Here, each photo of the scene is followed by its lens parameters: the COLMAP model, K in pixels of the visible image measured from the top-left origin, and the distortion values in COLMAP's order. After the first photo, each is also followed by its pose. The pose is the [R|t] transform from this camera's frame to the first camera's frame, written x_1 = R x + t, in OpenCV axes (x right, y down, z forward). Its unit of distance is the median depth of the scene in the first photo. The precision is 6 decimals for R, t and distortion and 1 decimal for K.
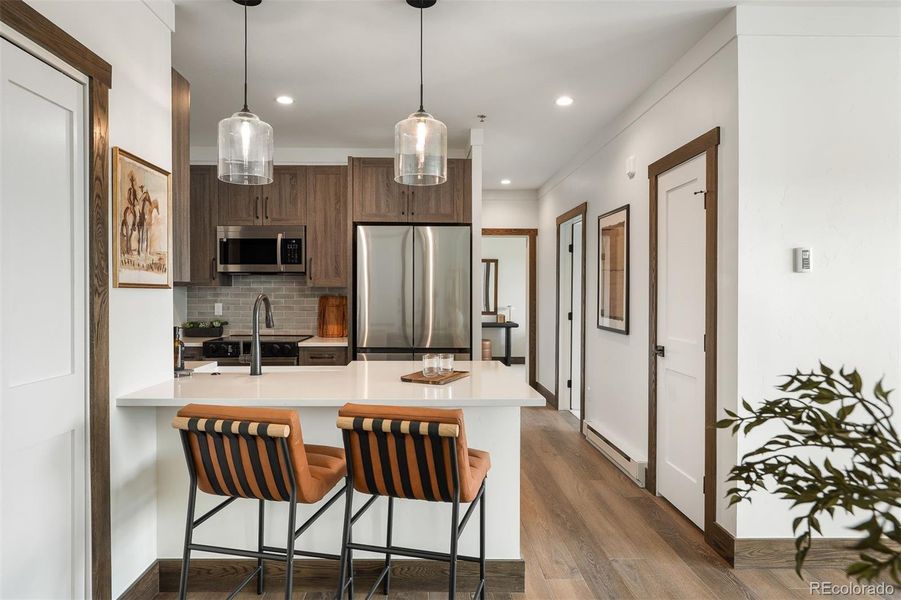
lens RADIAL K [[530.9, 0, 430.5], [0, 530.9, 297.7], [0, 0, 1]] dist [-0.002768, -0.000720]
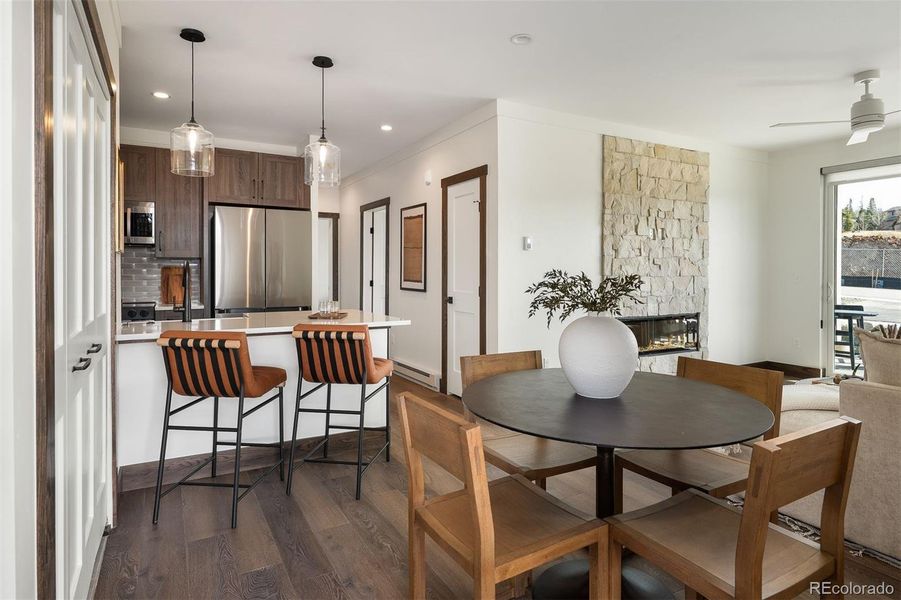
lens RADIAL K [[514.9, 0, 450.7], [0, 514.9, 273.9], [0, 0, 1]] dist [0.000624, 0.000007]
pose [[0.878321, -0.004523, 0.478050, -0.270808], [0.006196, 0.999979, -0.001924, 0.025886], [-0.478031, 0.004652, 0.878330, -0.306360]]
